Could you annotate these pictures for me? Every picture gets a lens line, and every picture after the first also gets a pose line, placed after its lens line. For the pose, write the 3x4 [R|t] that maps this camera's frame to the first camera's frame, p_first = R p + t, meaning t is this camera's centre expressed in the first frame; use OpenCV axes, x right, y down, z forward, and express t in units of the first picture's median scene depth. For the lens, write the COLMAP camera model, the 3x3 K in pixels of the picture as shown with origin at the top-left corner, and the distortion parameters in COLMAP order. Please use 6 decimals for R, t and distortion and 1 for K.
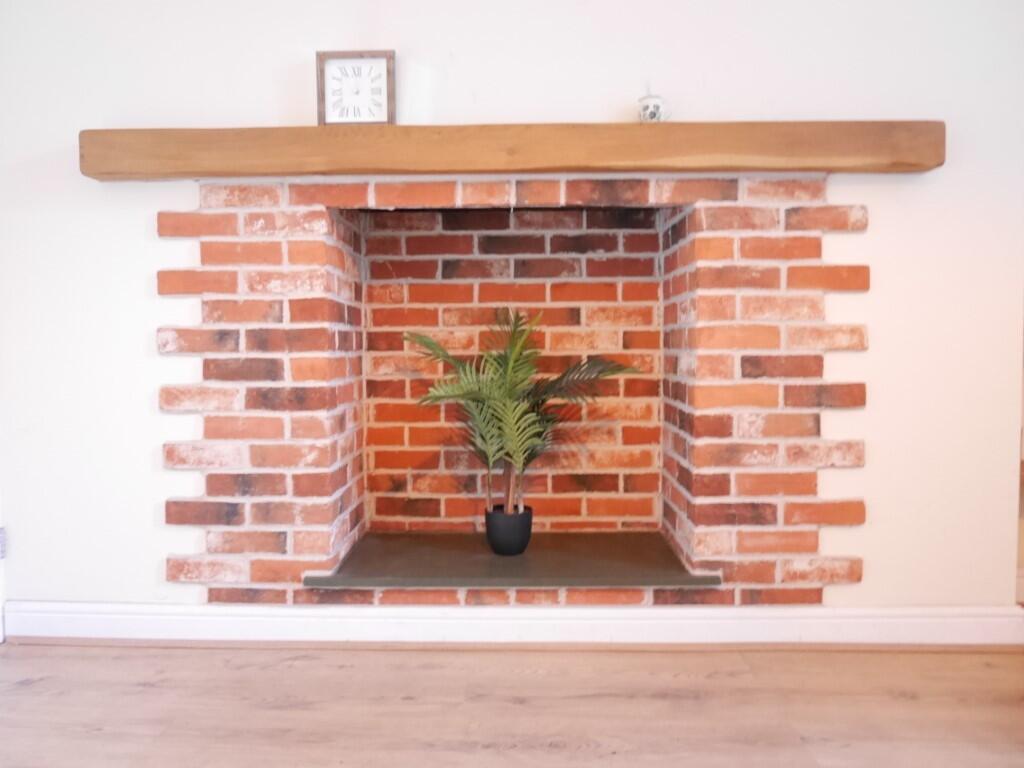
lens RADIAL K [[782.7, 0, 512.0], [0, 782.7, 384.0], [0, 0, 1]] dist [-0.046950, 0.014008]
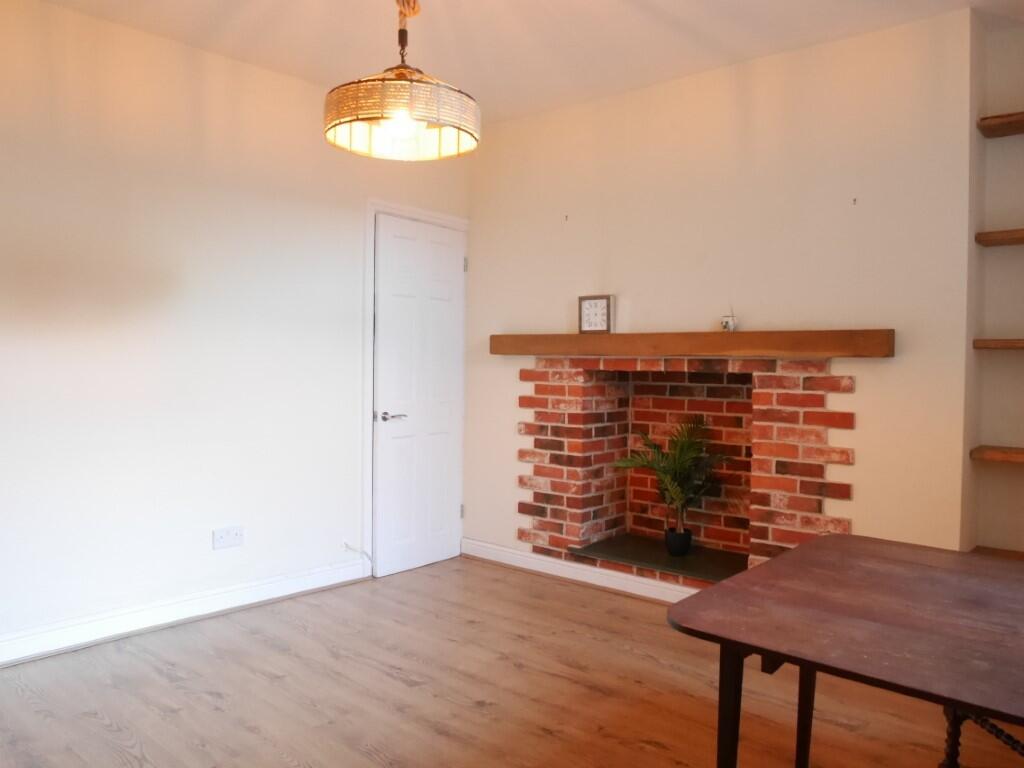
lens RADIAL K [[782.7, 0, 512.0], [0, 782.7, 384.0], [0, 0, 1]] dist [-0.046950, 0.014008]
pose [[0.768488, 0.034250, -0.638947, 0.936075], [-0.044253, 0.999020, 0.000326, -0.180069], [0.638333, 0.028025, 0.769250, -0.710585]]
